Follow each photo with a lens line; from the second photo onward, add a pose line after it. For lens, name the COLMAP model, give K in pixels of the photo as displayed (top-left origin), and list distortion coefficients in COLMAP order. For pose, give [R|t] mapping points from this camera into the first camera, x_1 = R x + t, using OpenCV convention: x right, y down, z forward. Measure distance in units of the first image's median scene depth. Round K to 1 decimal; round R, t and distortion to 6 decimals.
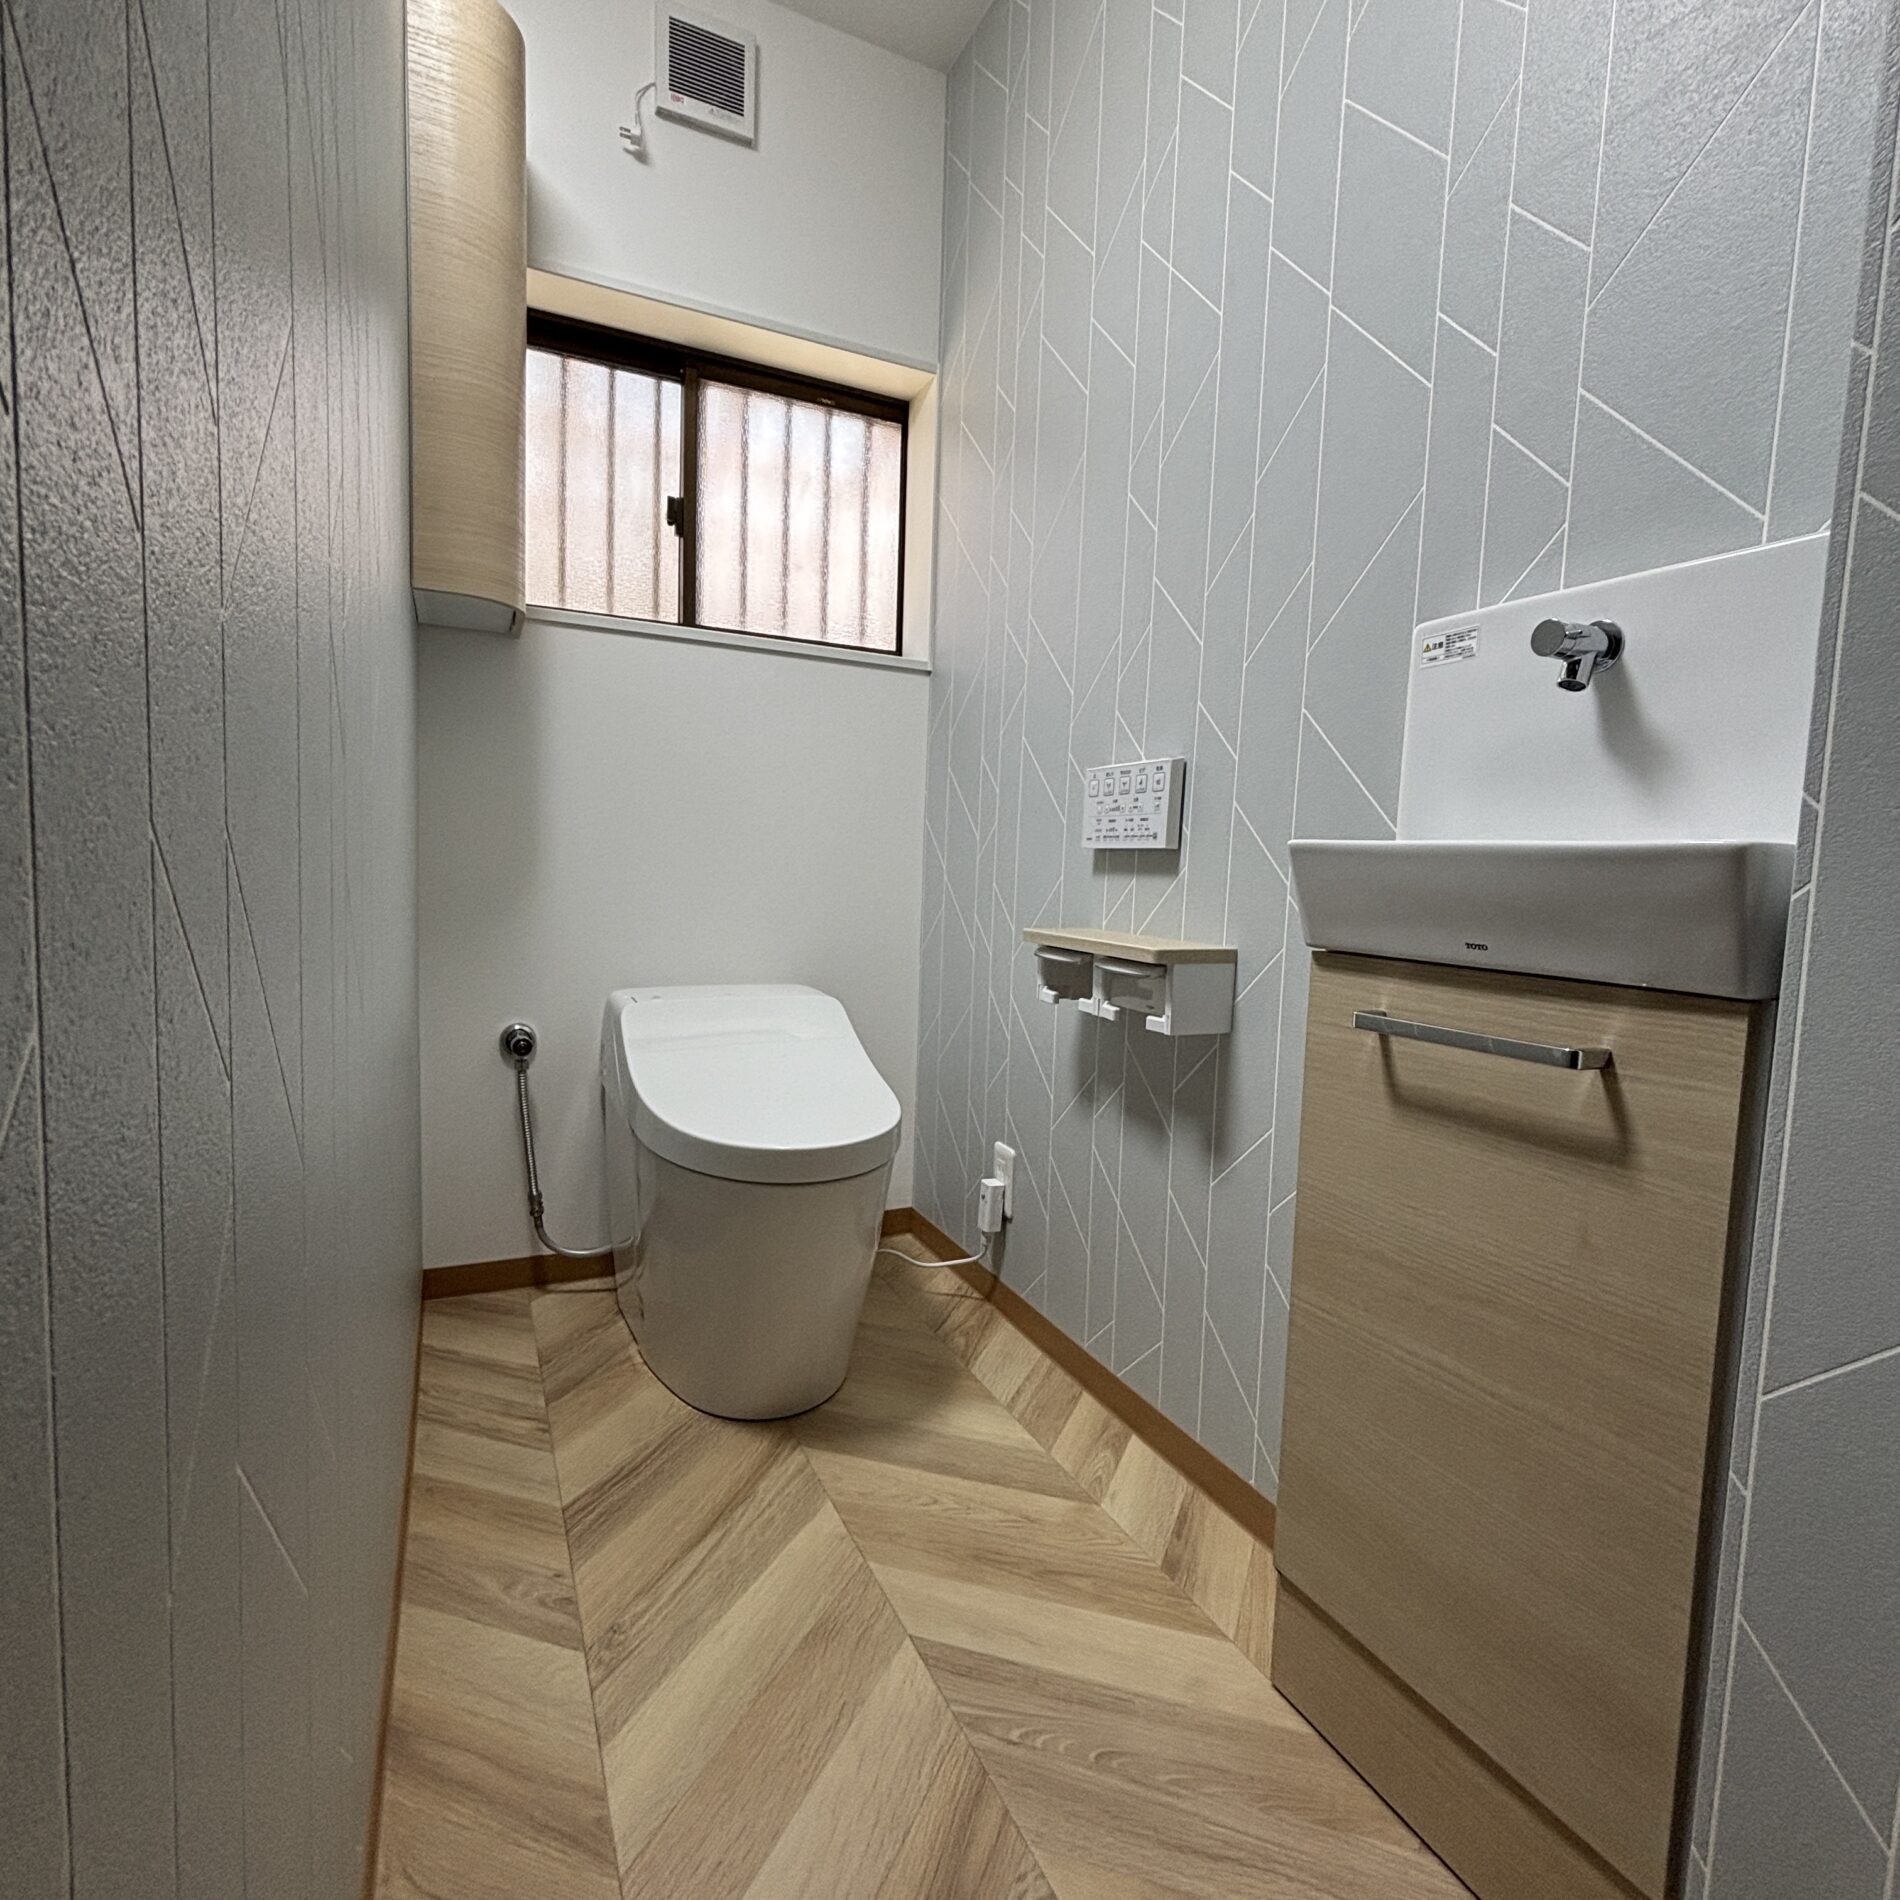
lens RADIAL K [[1015.9, 0, 959.2], [0, 1015.9, 946.3], [0, 0, 1]] dist [0.000445, 0.001473]
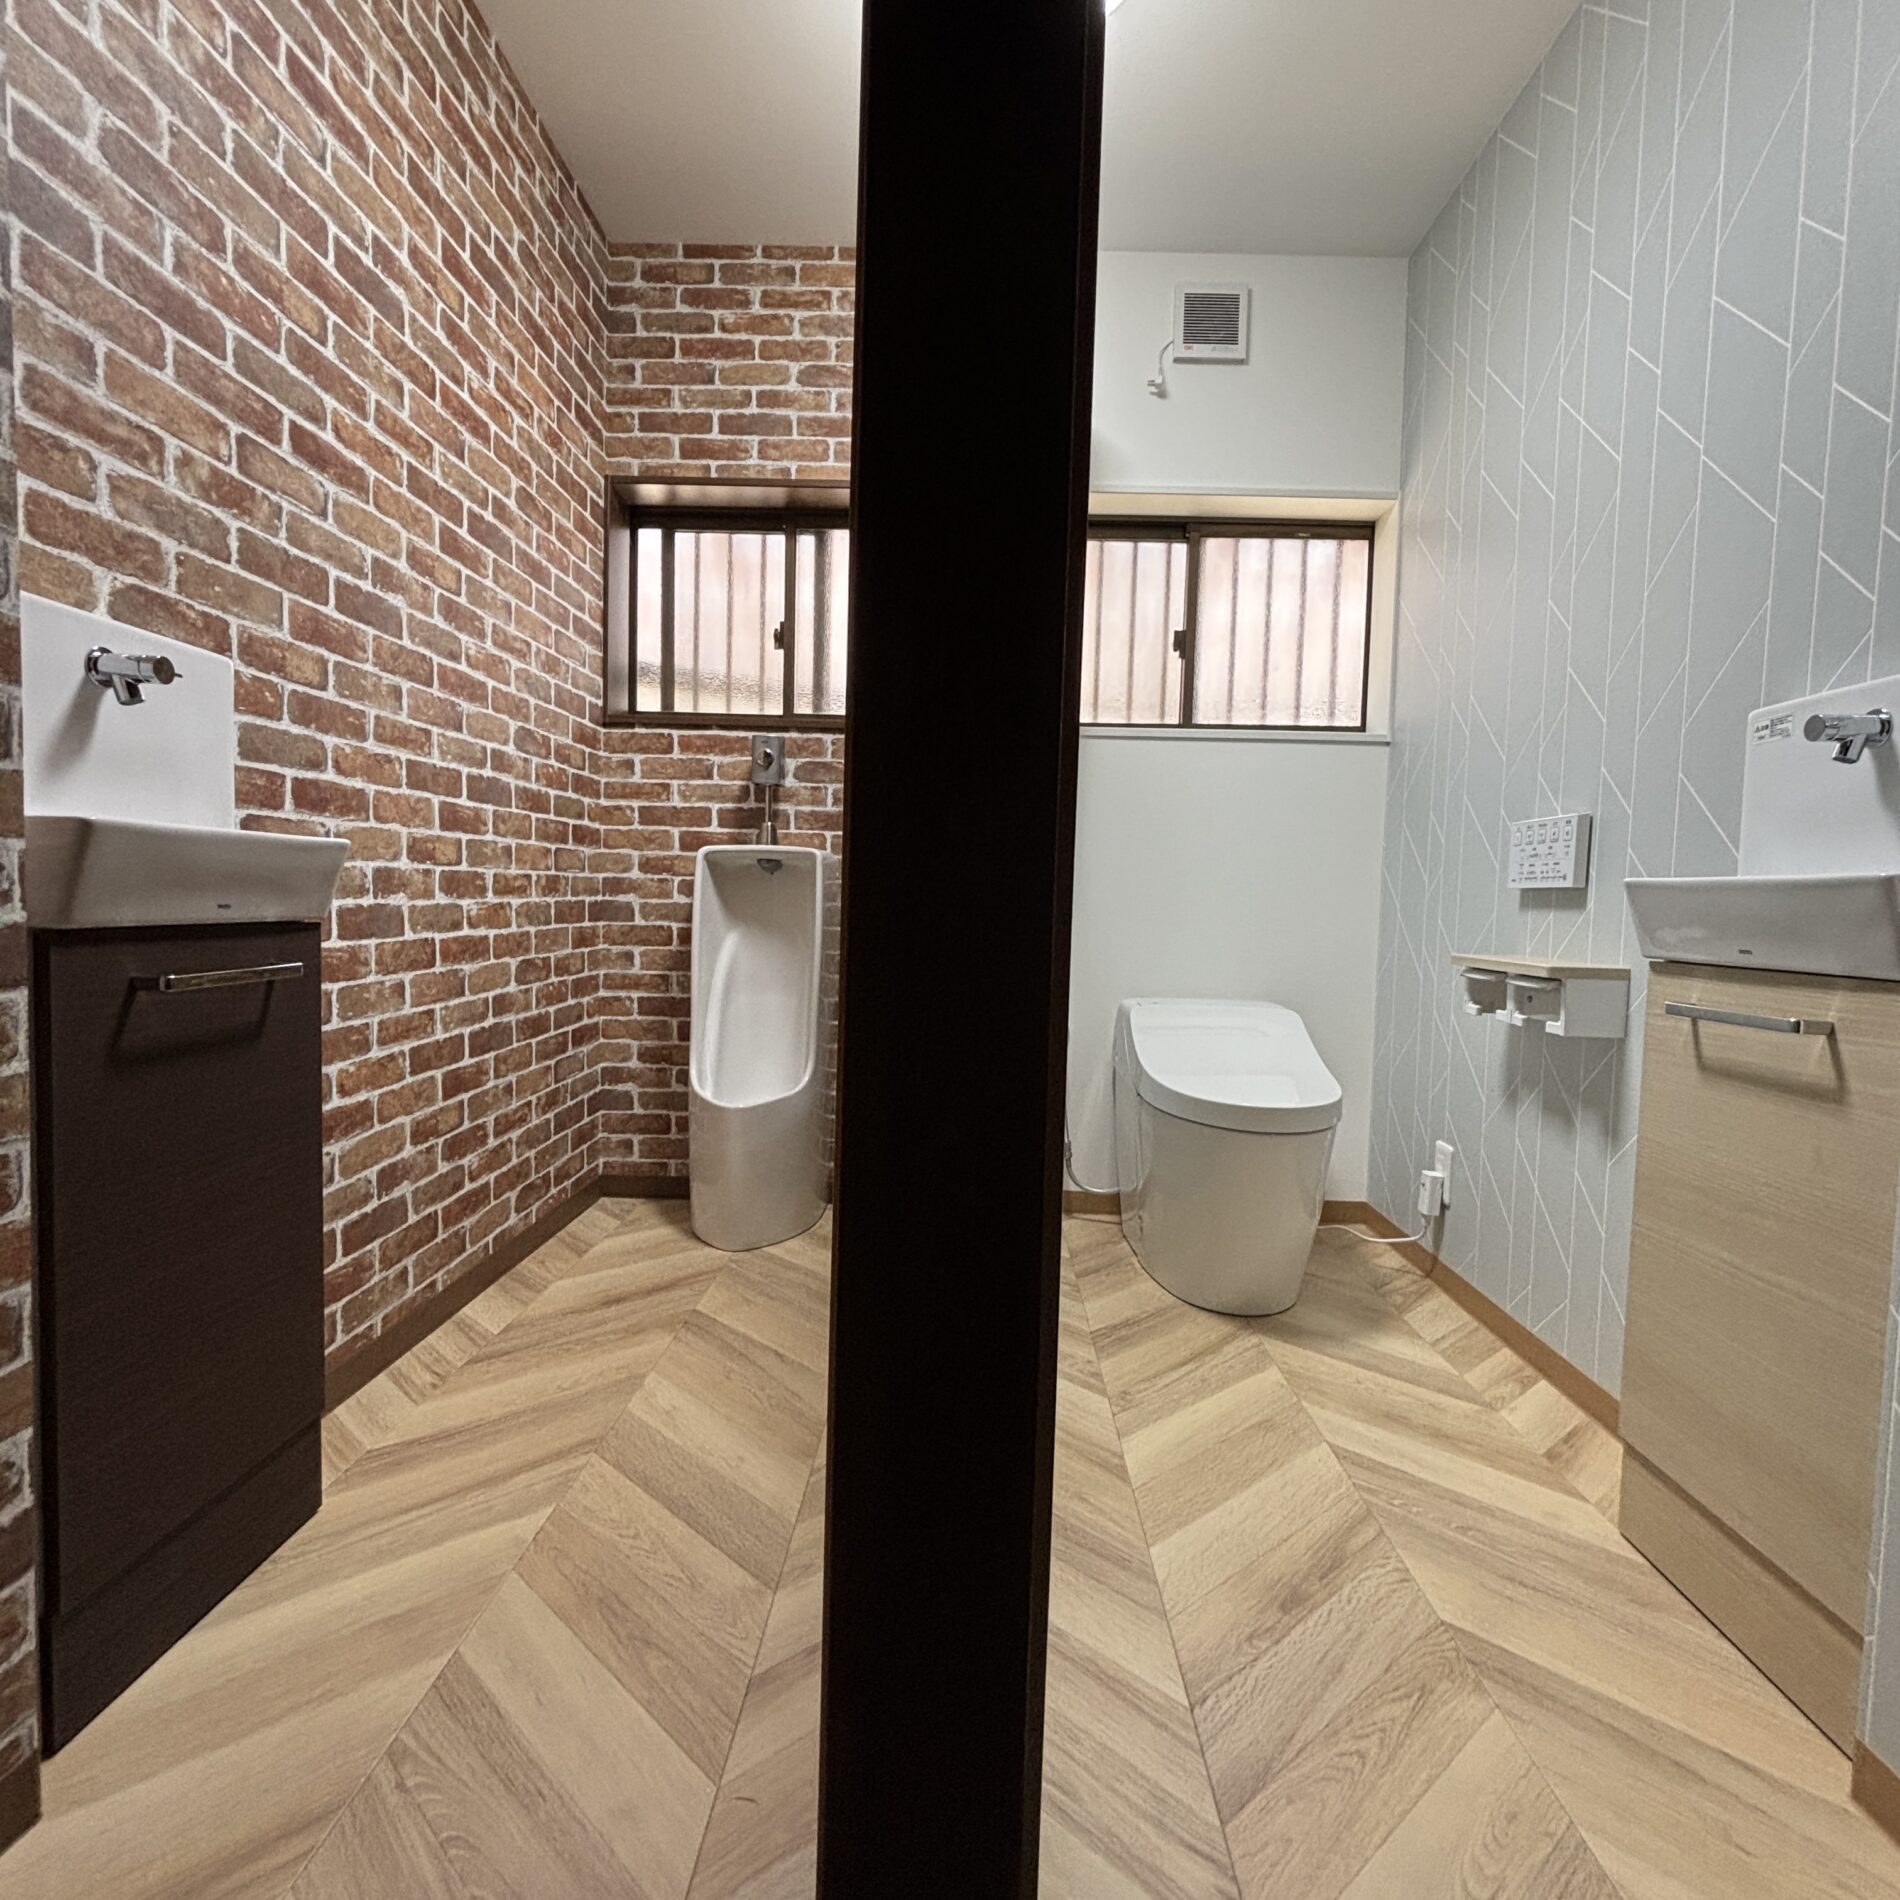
lens RADIAL K [[1015.9, 0, 954.9], [0, 1015.9, 950.7], [0, 0, 1]] dist [0.000445, 0.001473]
pose [[0.889116, 0.012732, -0.457505, 0.099099], [-0.033042, 0.998790, -0.036418, 0.046807], [0.456488, 0.047497, 0.888461, -0.404280]]
